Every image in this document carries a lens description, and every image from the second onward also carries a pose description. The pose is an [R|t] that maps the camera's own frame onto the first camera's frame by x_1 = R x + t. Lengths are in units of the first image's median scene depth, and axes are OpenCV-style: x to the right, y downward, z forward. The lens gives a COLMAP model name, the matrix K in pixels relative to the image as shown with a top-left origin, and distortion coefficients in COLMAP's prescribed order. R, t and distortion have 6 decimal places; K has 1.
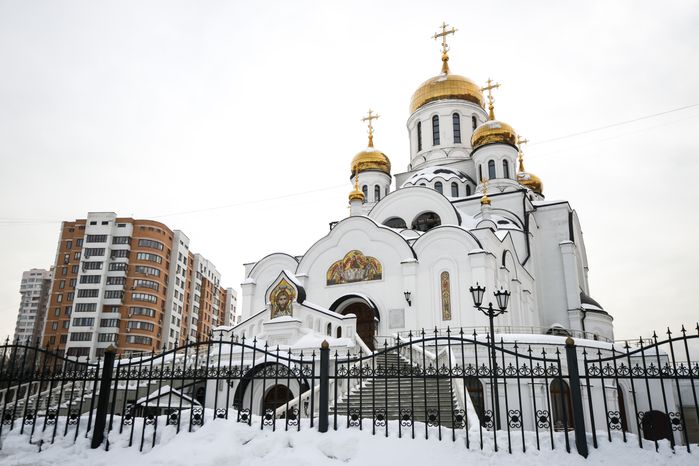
lens RADIAL K [[617.0, 0, 349.5], [0, 617.0, 233.0], [0, 0, 1]] dist [0.052847, -0.002289]
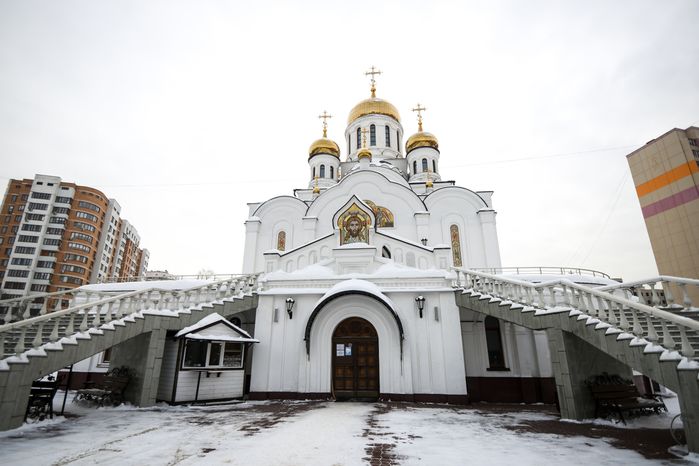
lens RADIAL K [[370.9, 0, 349.5], [0, 370.9, 233.0], [0, 0, 1]] dist [0.000144, -0.022678]
pose [[0.936662, 0.109008, 0.332837, -0.155900], [-0.108727, 0.993880, -0.019530, 0.068659], [-0.332929, -0.017896, 0.942782, 0.254281]]
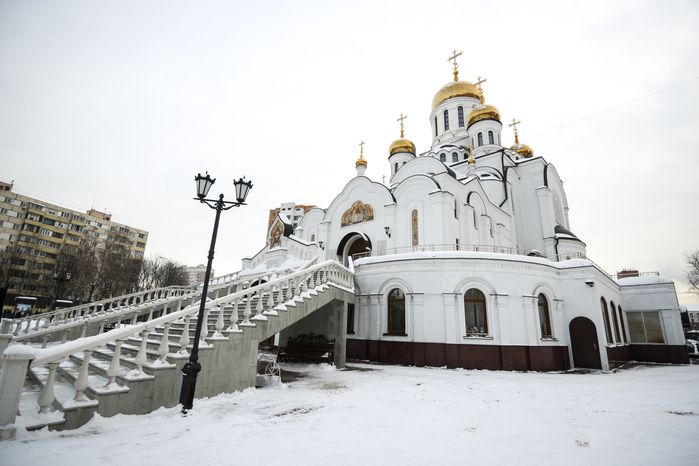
lens RADIAL K [[349.2, 0, 358.6], [0, 349.2, 224.0], [0, 0, 1]] dist [-0.003041, -0.001598]
pose [[0.964401, -0.059779, -0.257598, 0.139152], [0.068084, 0.997404, 0.023431, 0.041191], [0.255529, -0.040135, 0.965968, 0.159941]]
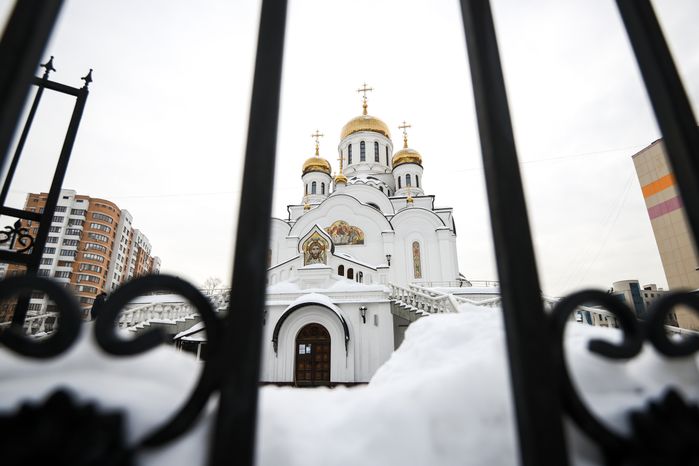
lens RADIAL K [[383.0, 0, 349.5], [0, 383.0, 233.0], [0, 0, 1]] dist [-0.000419, -0.027293]
pose [[0.950282, 0.094187, 0.296804, -0.137364], [-0.092075, 0.995528, -0.021119, 0.045586], [-0.297466, -0.007259, 0.954705, 0.160466]]
